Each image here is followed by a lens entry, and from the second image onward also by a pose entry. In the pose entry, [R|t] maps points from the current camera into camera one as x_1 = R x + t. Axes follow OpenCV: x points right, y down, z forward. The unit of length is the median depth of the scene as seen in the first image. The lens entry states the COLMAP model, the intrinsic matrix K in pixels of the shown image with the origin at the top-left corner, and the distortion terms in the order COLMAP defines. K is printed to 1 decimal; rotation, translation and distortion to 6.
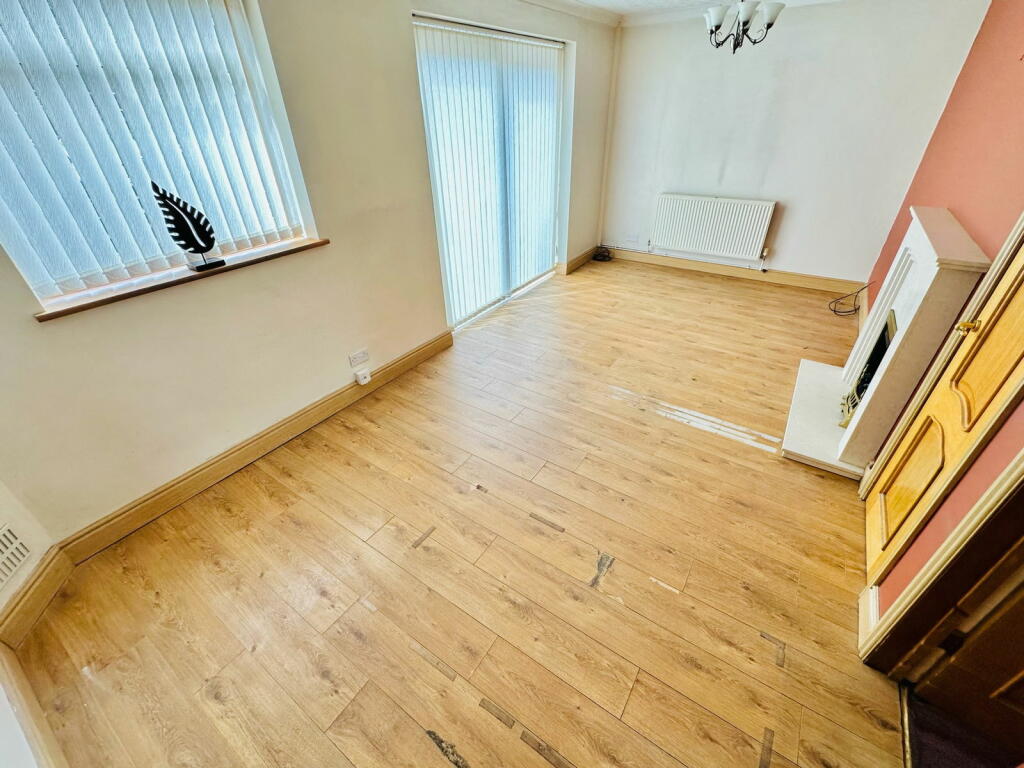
lens RADIAL K [[417.0, 0, 505.8], [0, 417.0, 410.4], [0, 0, 1]] dist [-0.000950, 0.000182]
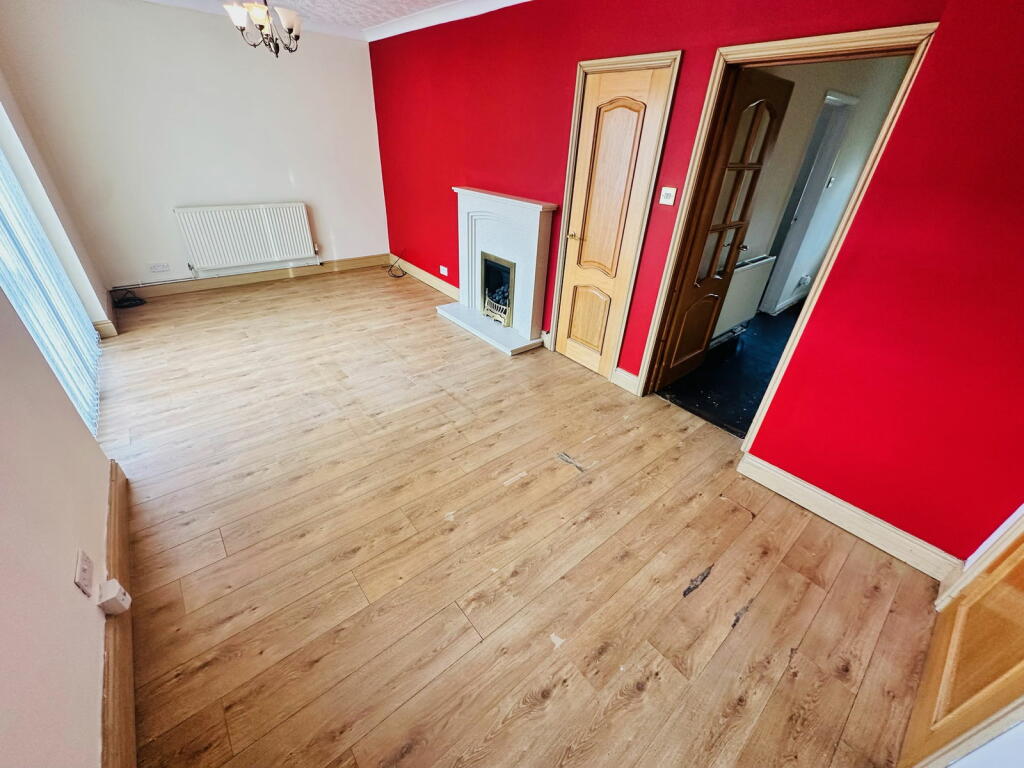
lens RADIAL K [[417.0, 0, 505.8], [0, 417.0, 410.4], [0, 0, 1]] dist [-0.000950, 0.000182]
pose [[0.257347, -0.500630, 0.826524, -0.504613], [0.524667, 0.790666, 0.315549, -0.163279], [-0.811478, 0.352444, 0.466140, 0.304014]]
